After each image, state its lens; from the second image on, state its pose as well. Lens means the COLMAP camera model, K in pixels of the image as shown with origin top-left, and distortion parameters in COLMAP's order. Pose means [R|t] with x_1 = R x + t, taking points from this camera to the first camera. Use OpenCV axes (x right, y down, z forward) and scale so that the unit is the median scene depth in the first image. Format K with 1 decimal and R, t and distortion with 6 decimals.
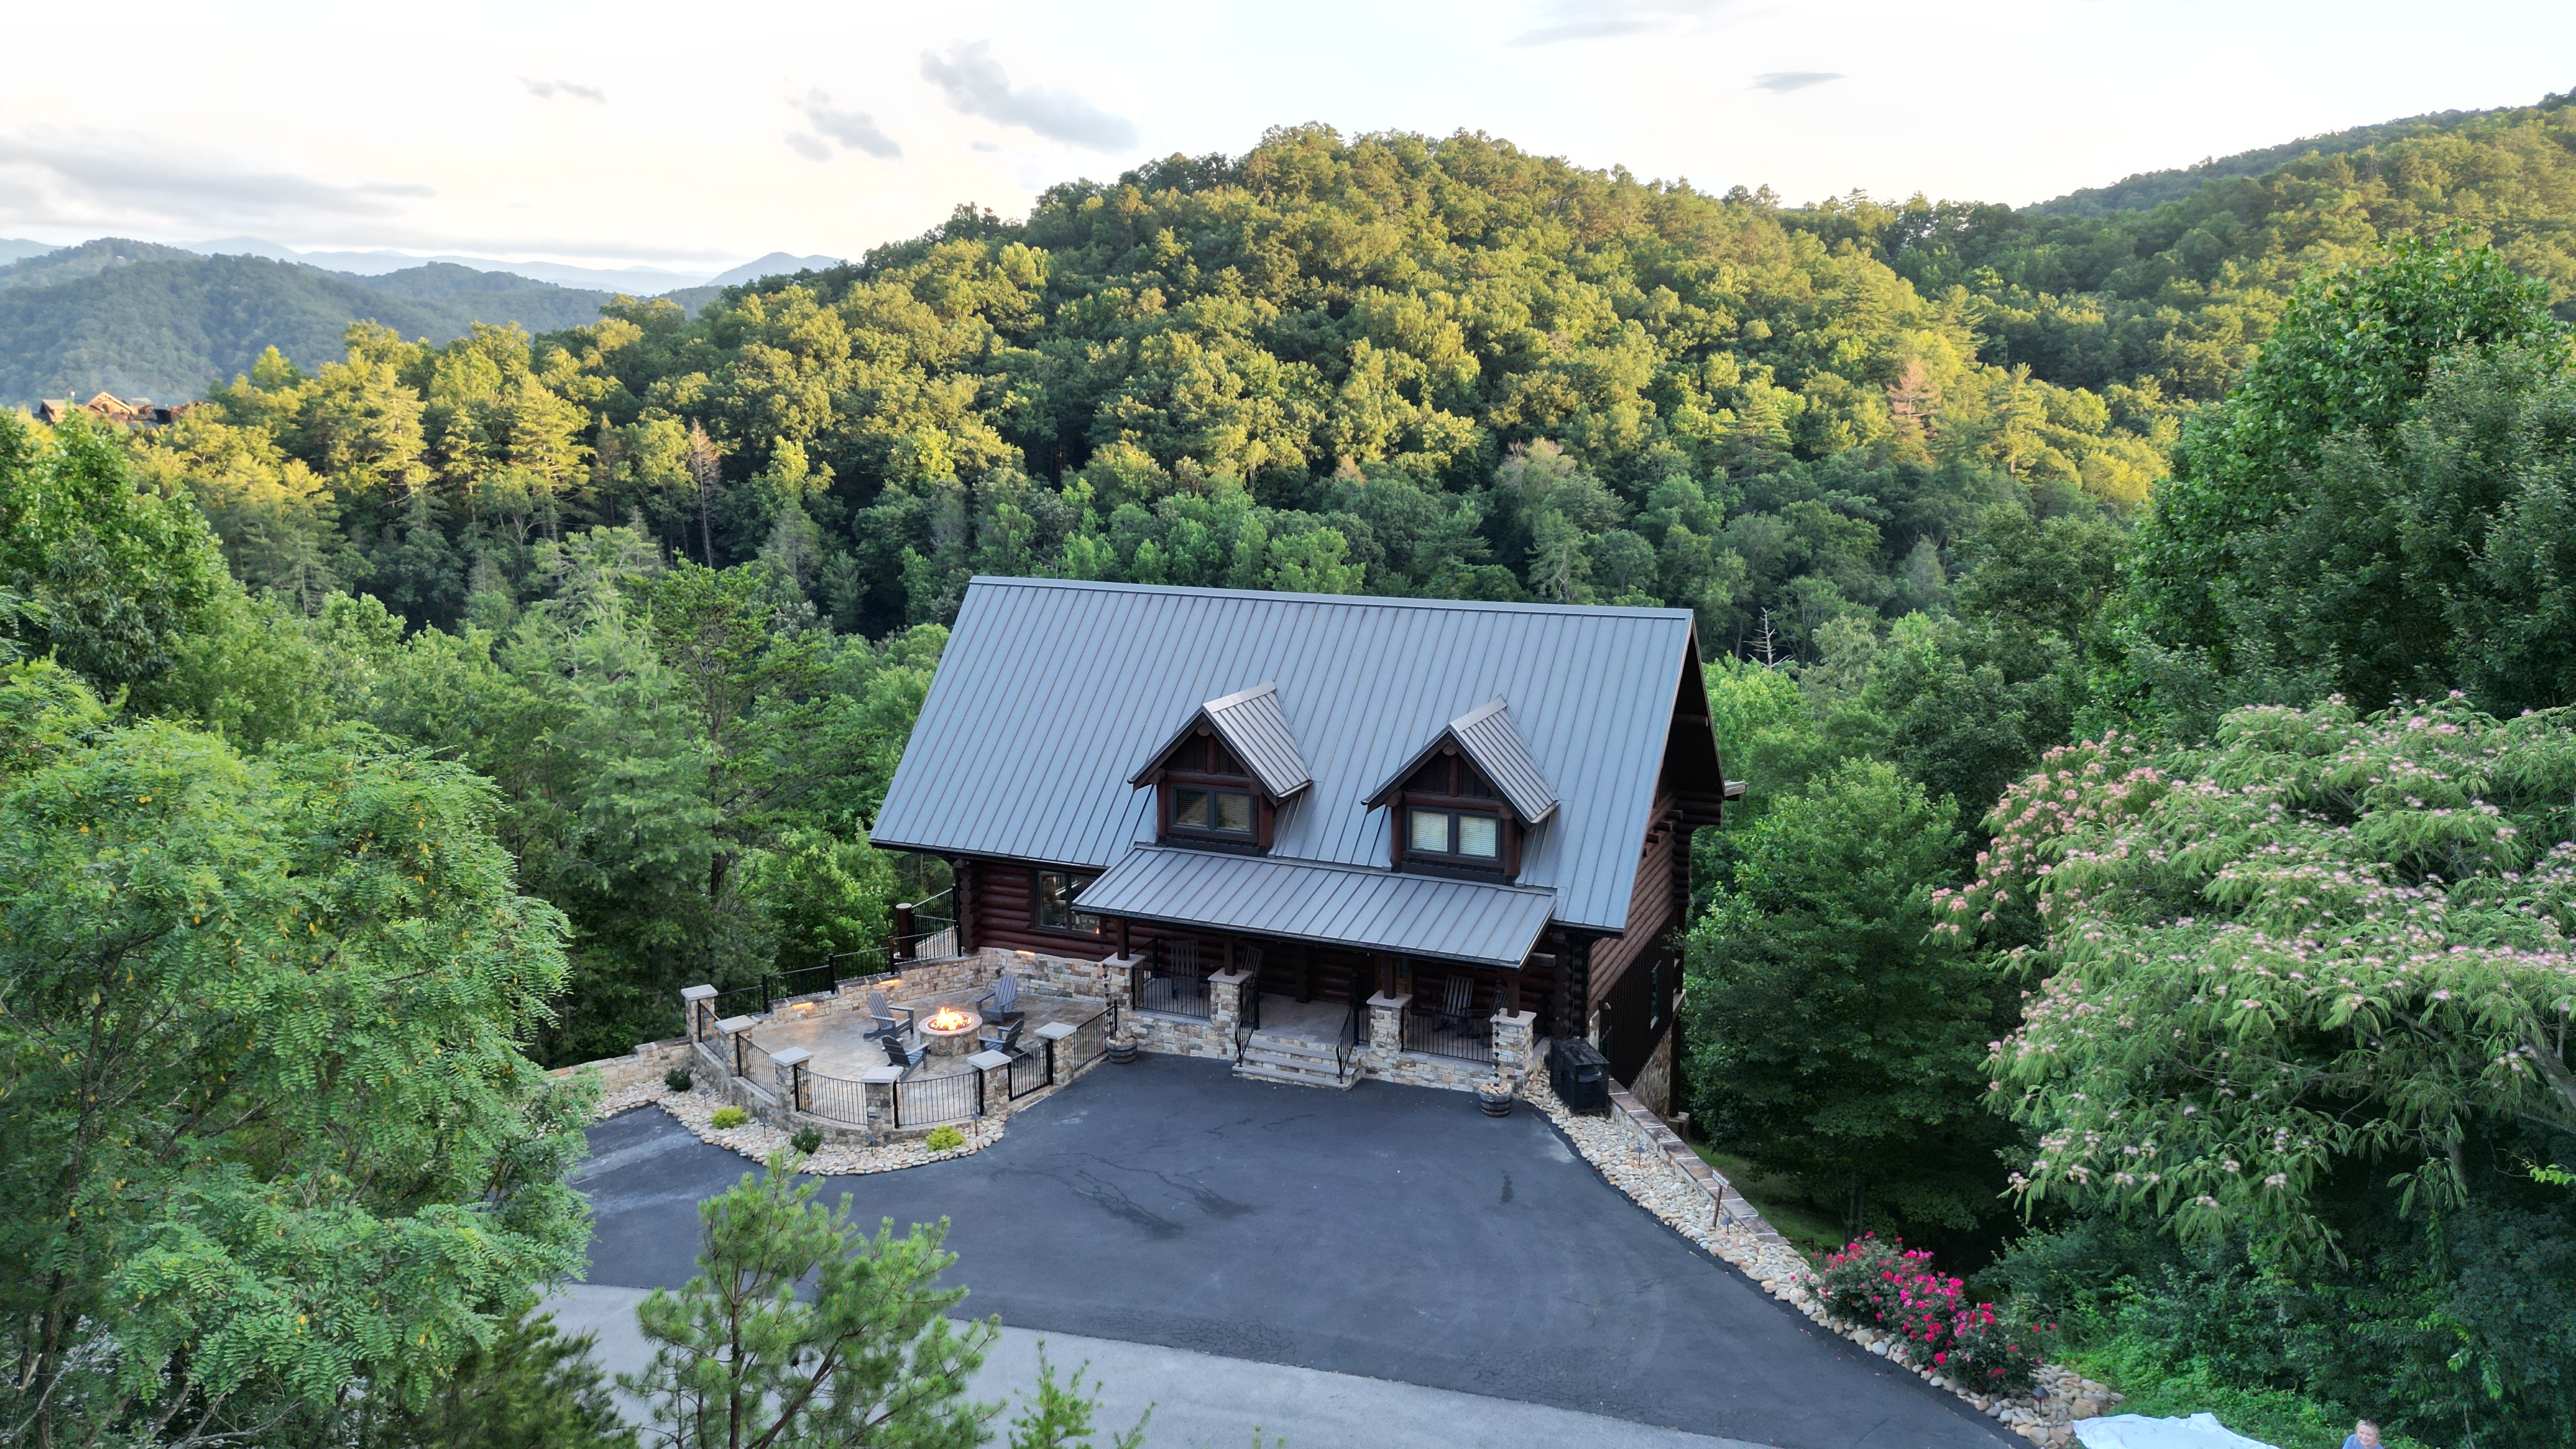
lens RADIAL K [[1807.9, 0, 1298.0], [0, 1807.9, 737.1], [0, 0, 1]] dist [0.057792, -0.068476]
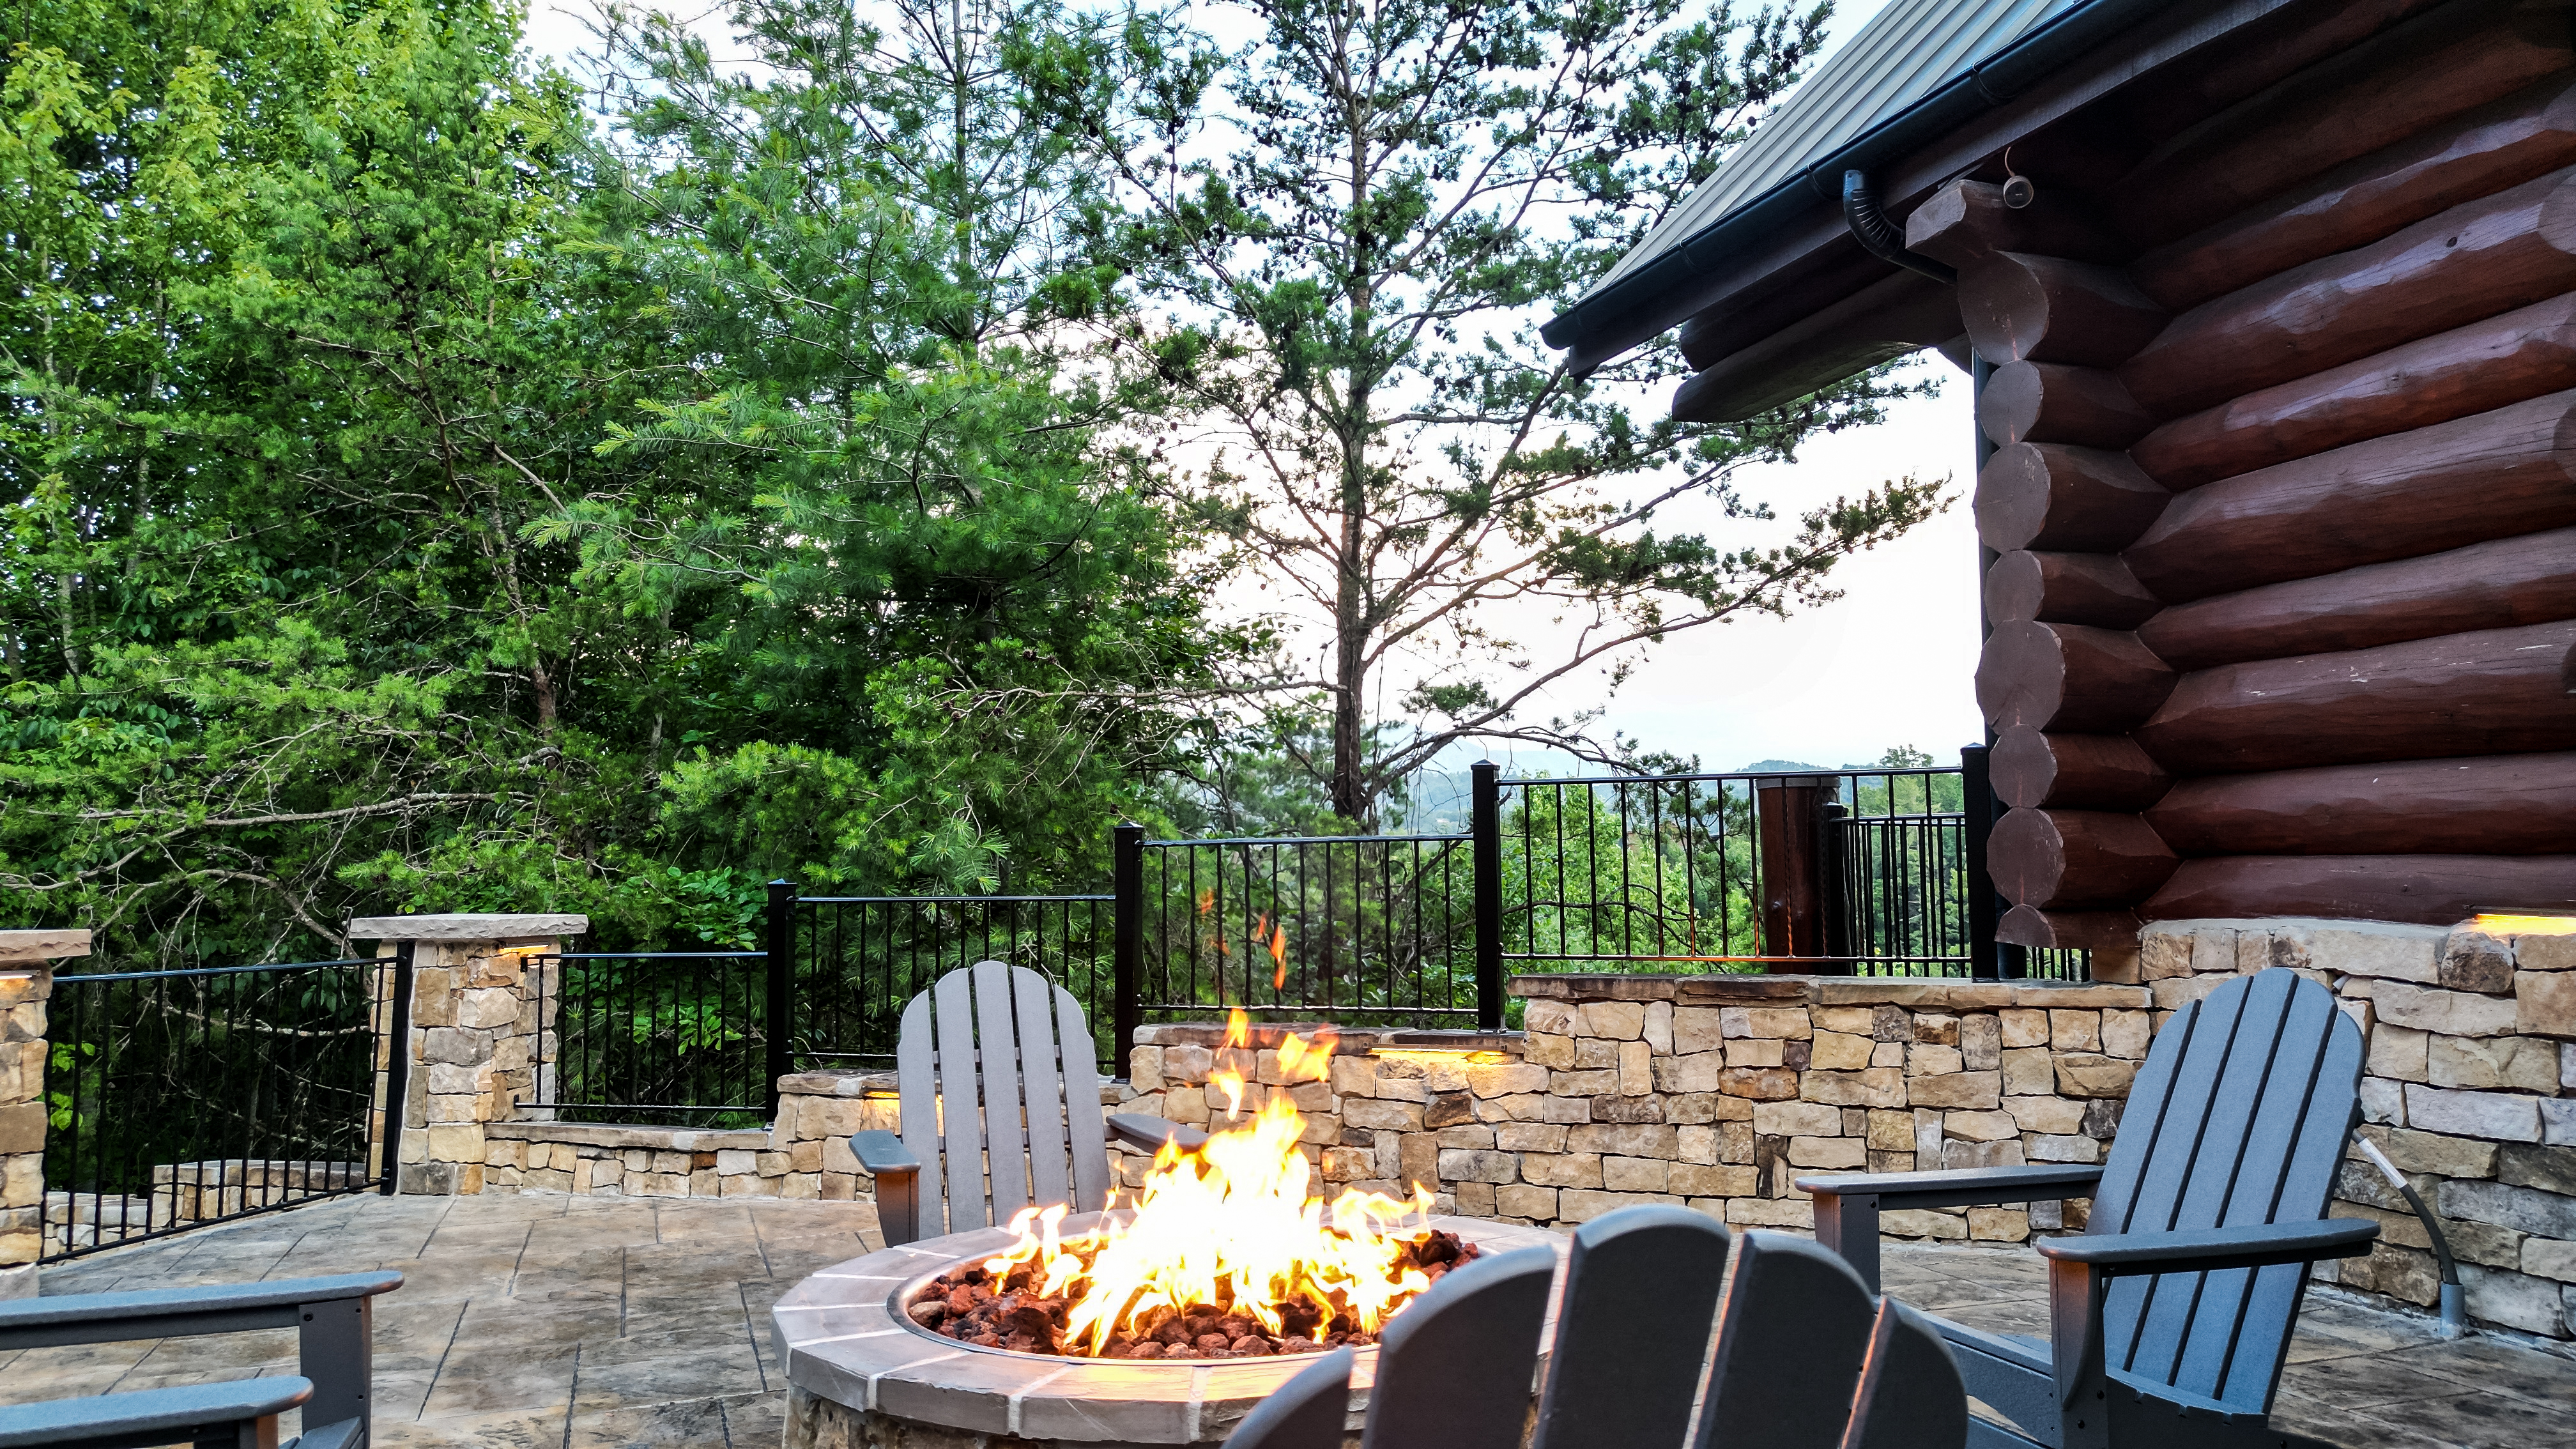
lens RADIAL K [[1807.9, 0, 1292.4], [0, 1807.9, 718.8], [0, 0, 1]] dist [0.057792, -0.068476]
pose [[0.682864, -0.061945, -0.727915, -0.017845], [-0.143441, 0.965634, -0.216738, 0.020082], [0.716325, 0.252415, 0.650511, 0.126466]]
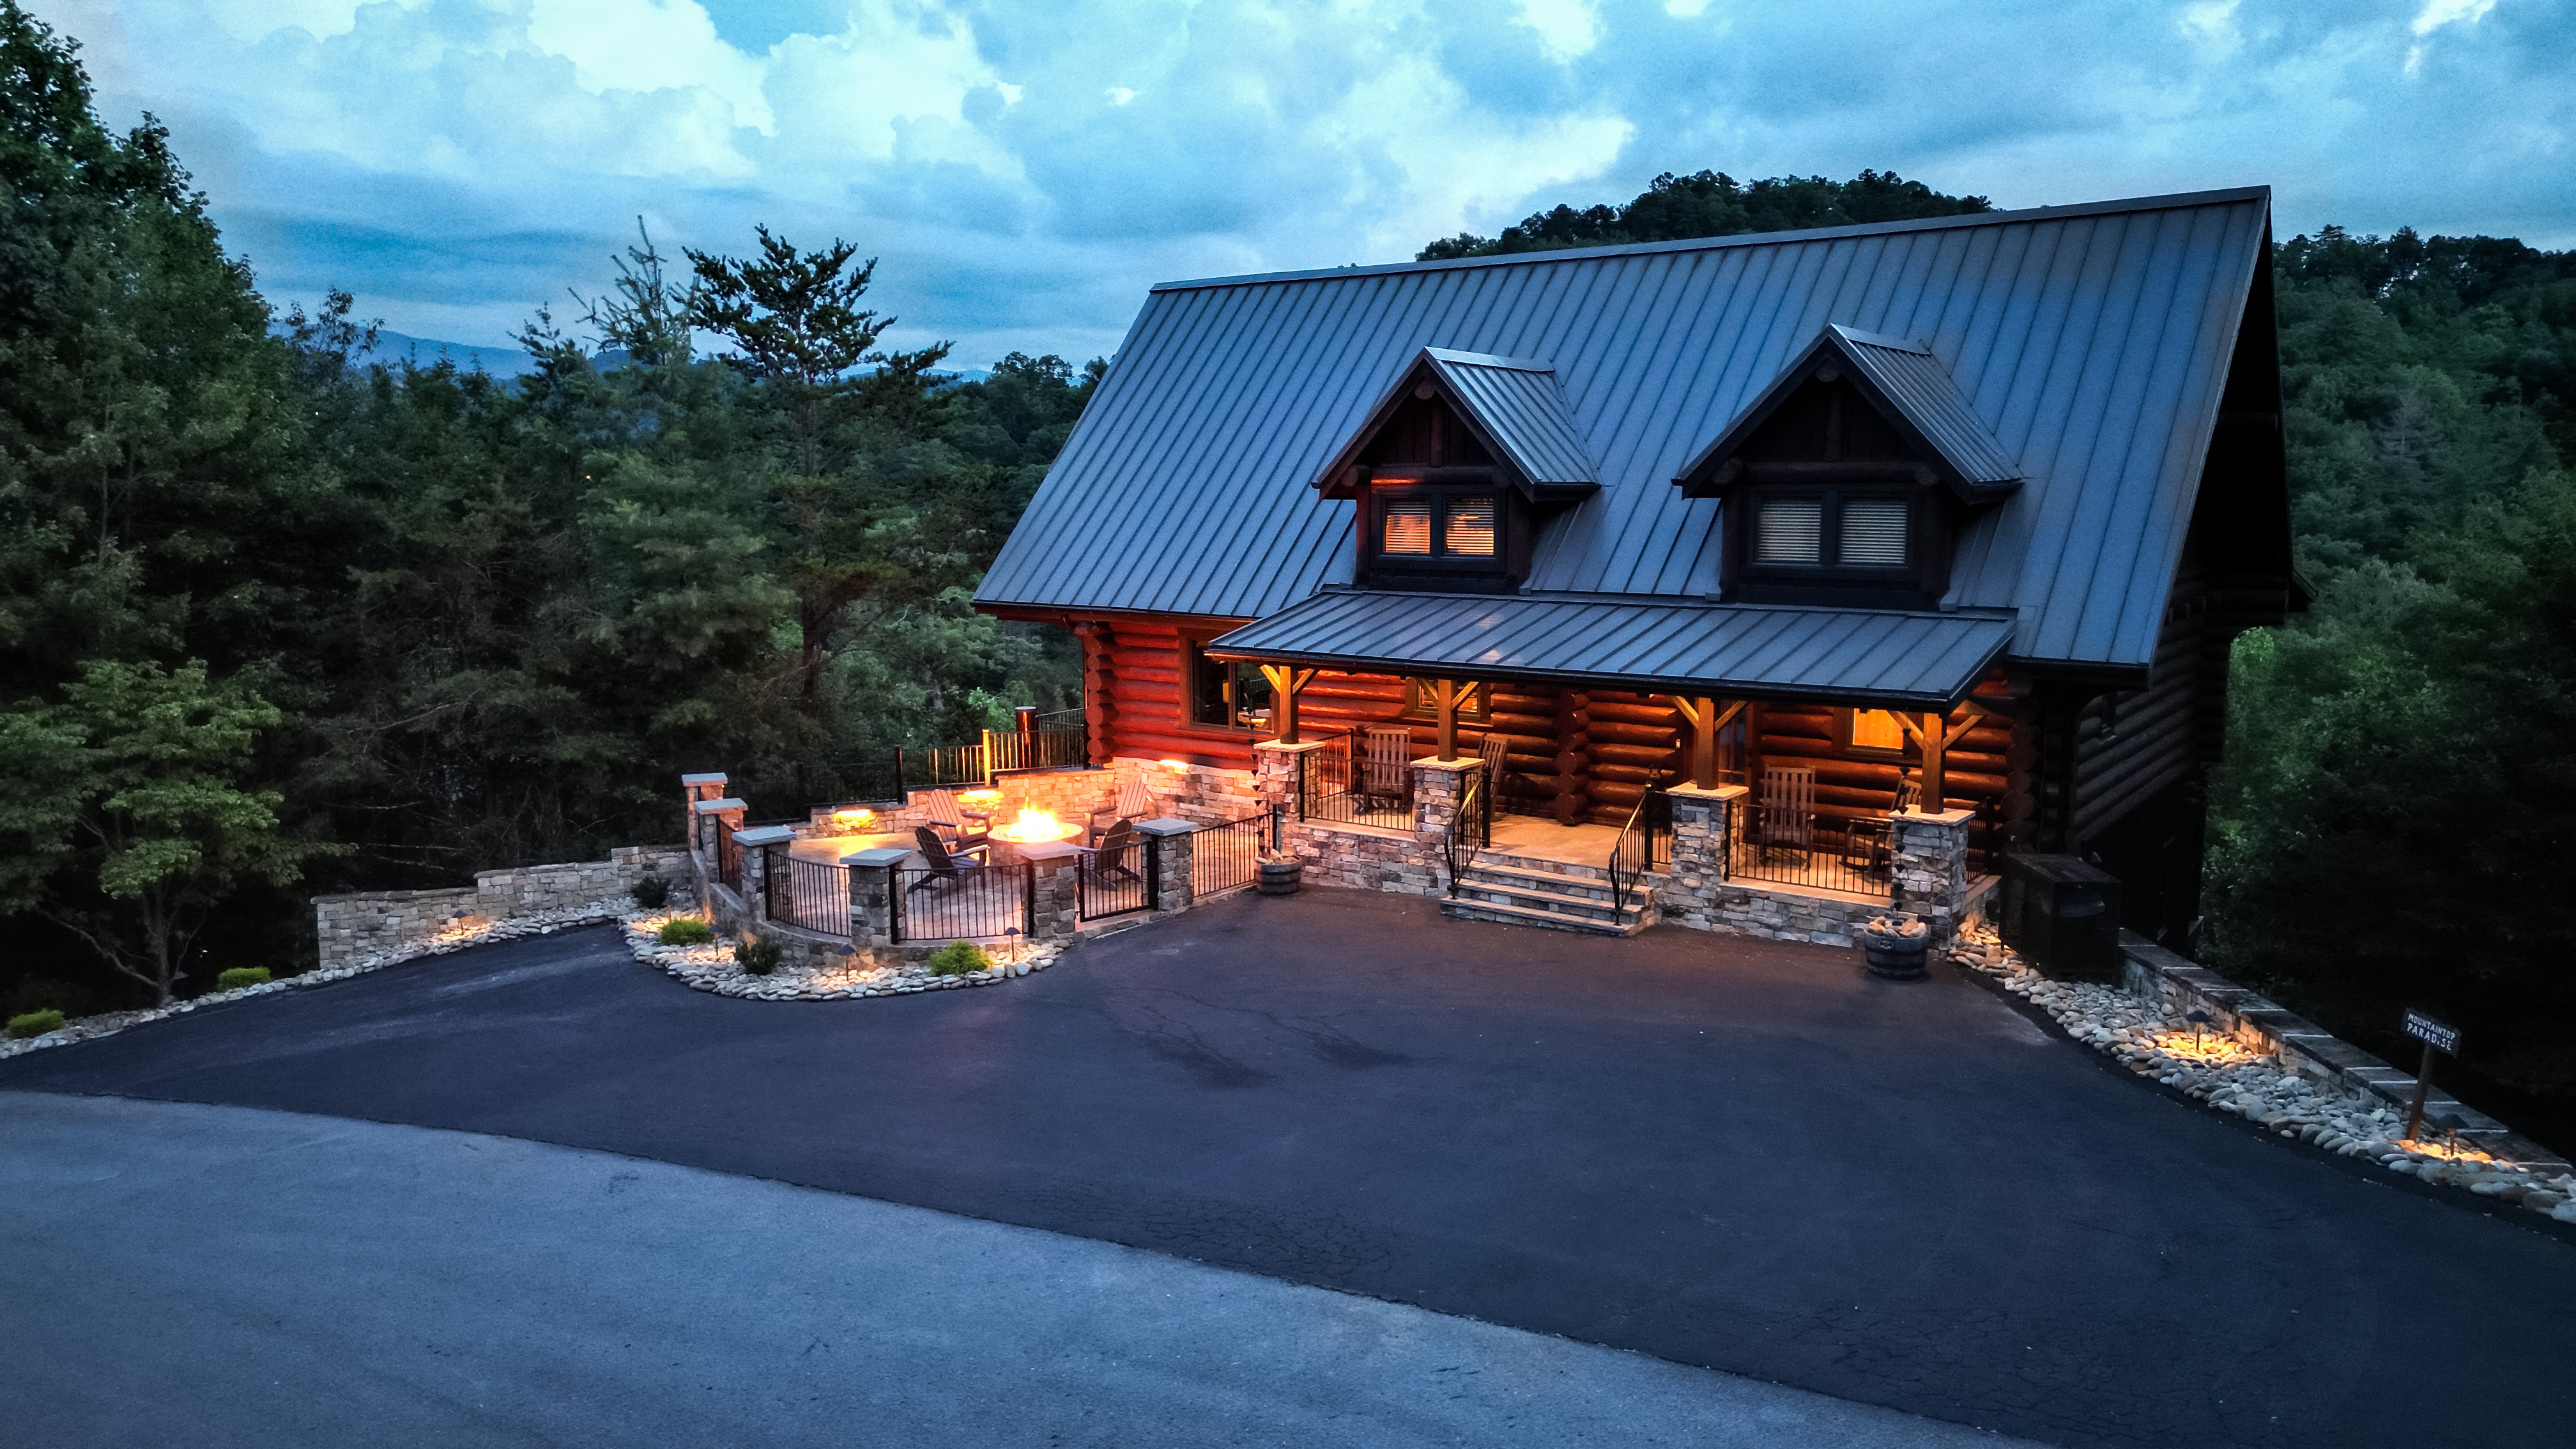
lens RADIAL K [[1807.9, 0, 1285.7], [0, 1807.9, 729.4], [0, 0, 1]] dist [0.057792, -0.068476]
pose [[0.976883, 0.029435, -0.211737, 0.005069], [-0.040983, 0.997890, -0.050359, 0.019934], [0.209808, 0.057872, 0.976028, 0.049081]]
